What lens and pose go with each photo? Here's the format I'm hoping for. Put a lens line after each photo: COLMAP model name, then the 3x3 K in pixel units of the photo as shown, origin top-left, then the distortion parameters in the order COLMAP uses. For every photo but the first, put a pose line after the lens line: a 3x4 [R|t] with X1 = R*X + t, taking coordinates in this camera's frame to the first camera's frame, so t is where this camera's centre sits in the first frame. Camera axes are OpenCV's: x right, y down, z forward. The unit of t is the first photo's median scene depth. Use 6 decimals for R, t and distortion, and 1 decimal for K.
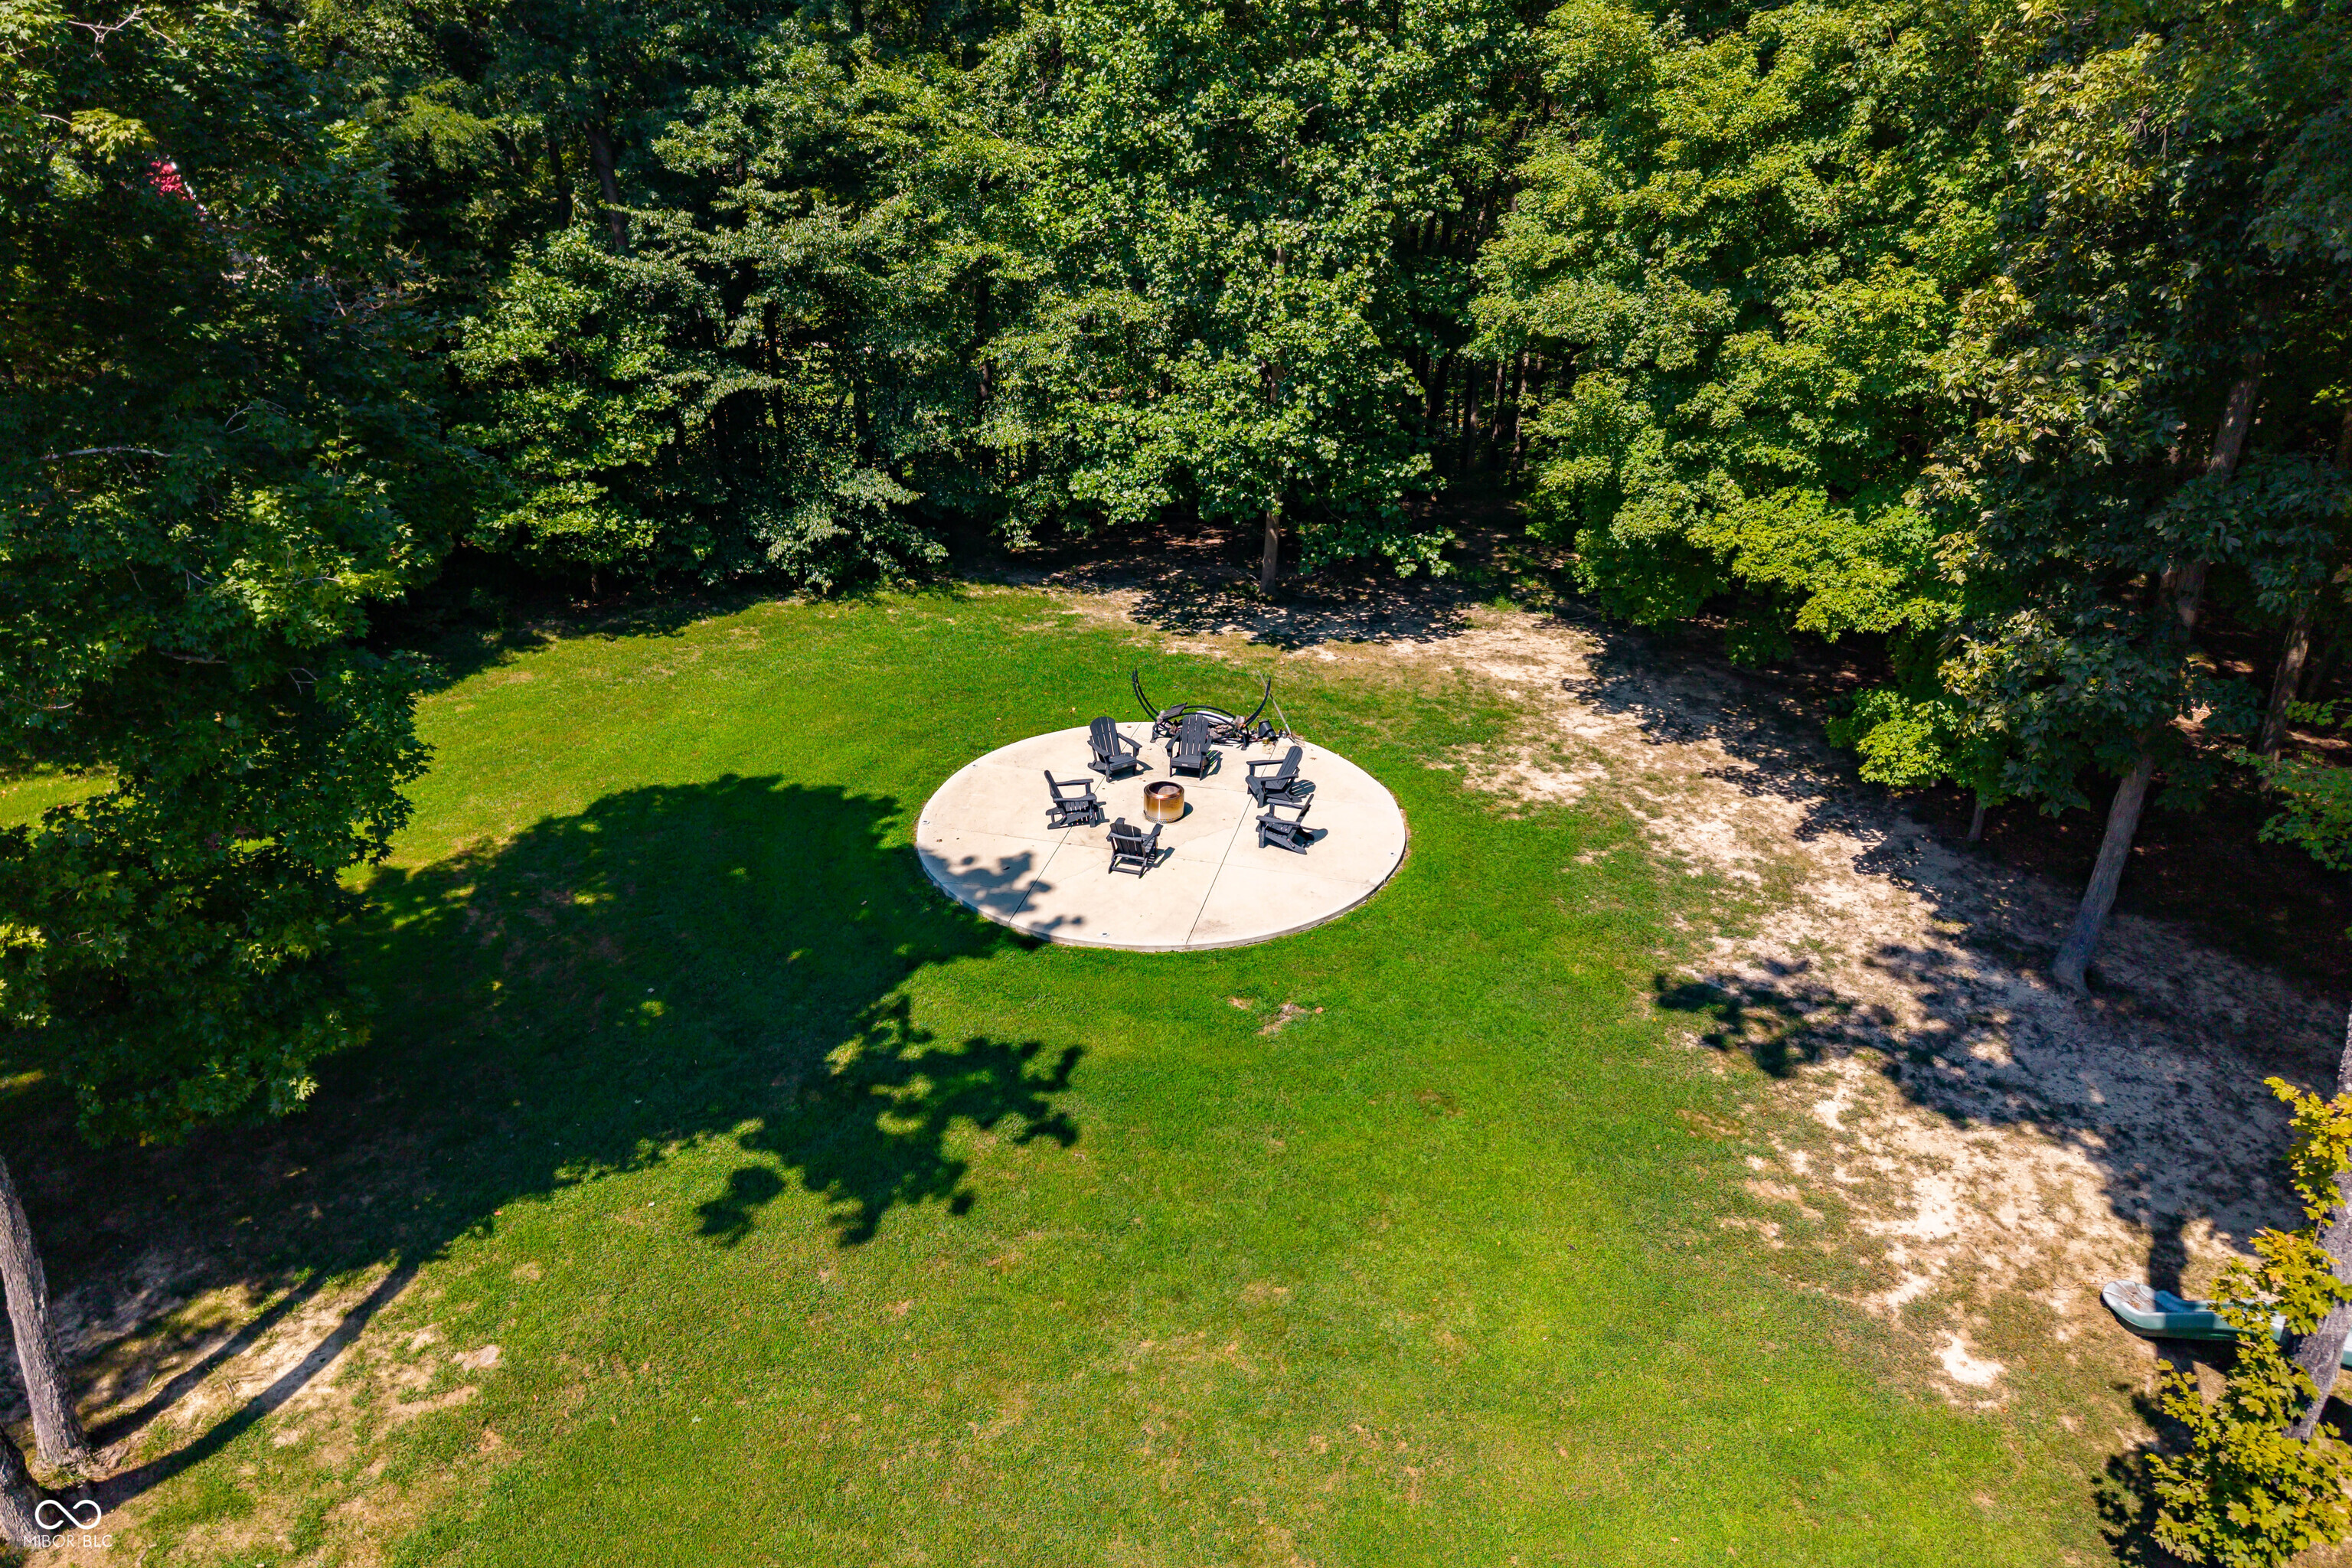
lens RADIAL K [[1612.3, 0, 1178.9], [0, 1612.3, 781.1], [0, 0, 1]] dist [0.022638, -0.026754]
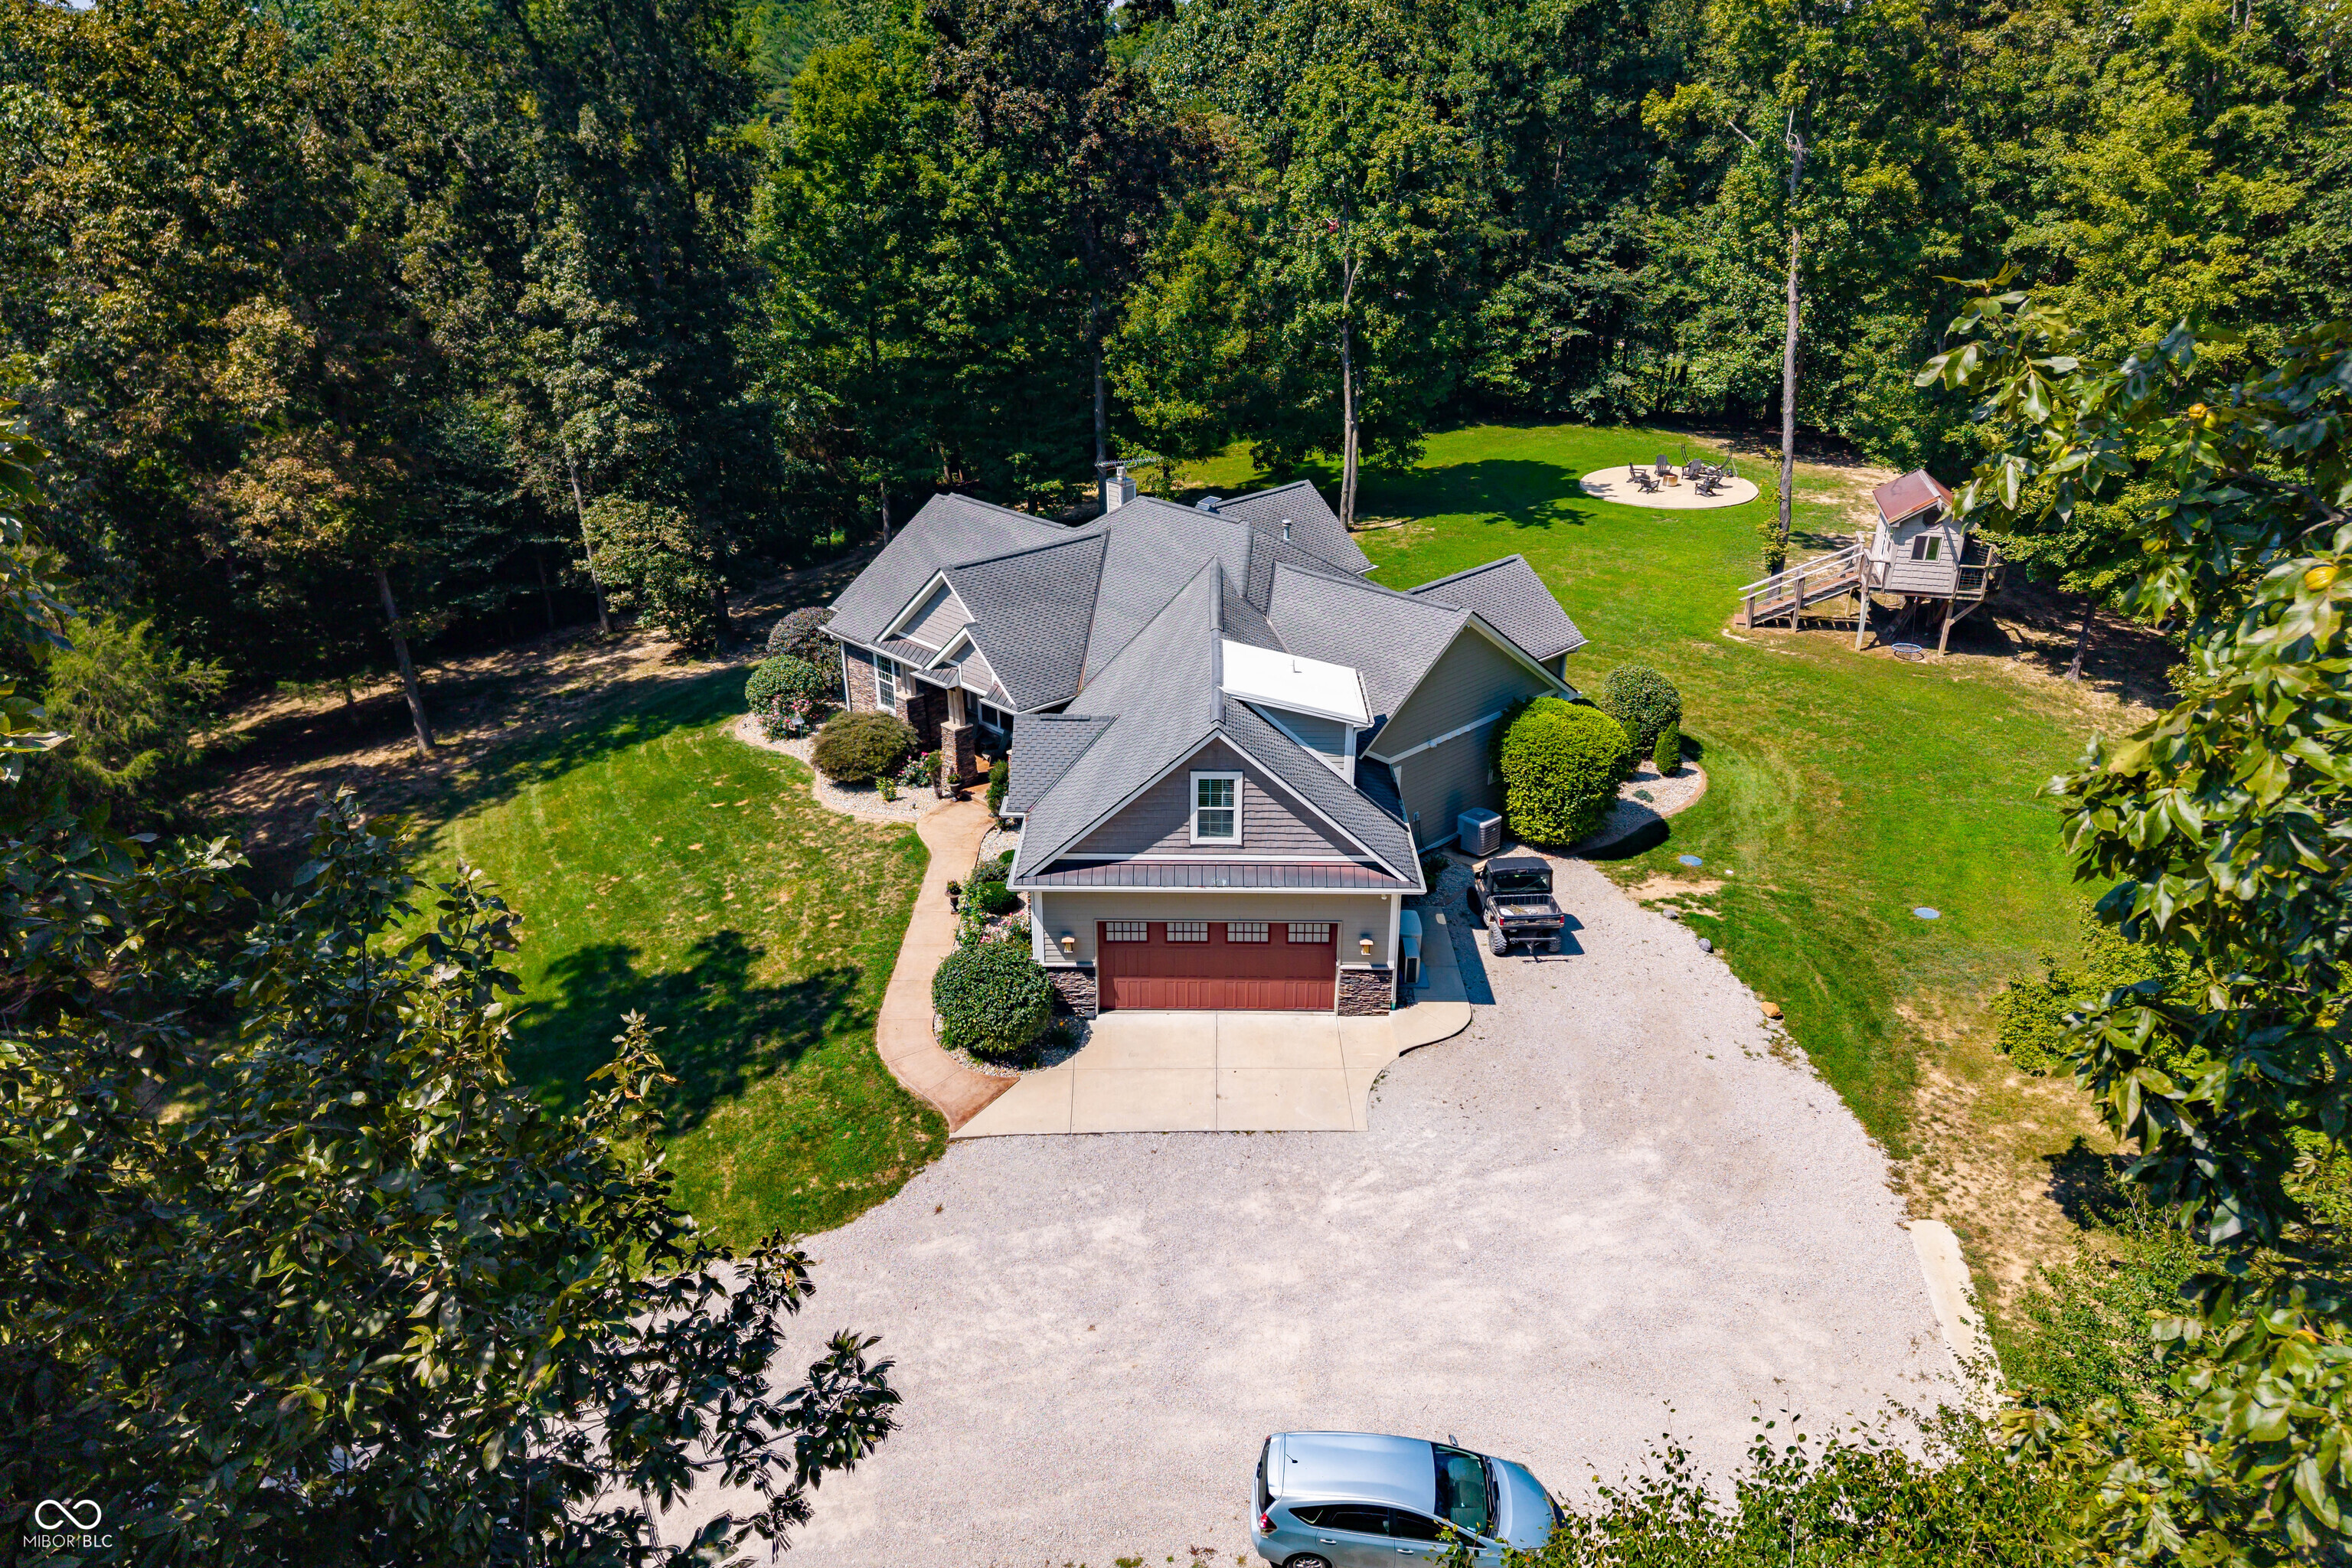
lens RADIAL K [[1612.3, 0, 1168.8], [0, 1612.3, 780.0], [0, 0, 1]] dist [0.022638, -0.026754]
pose [[0.831544, 0.219012, -0.510459, 0.688226], [-0.235195, 0.971366, 0.033628, 0.533086], [0.503208, 0.092094, 0.859244, -1.539467]]
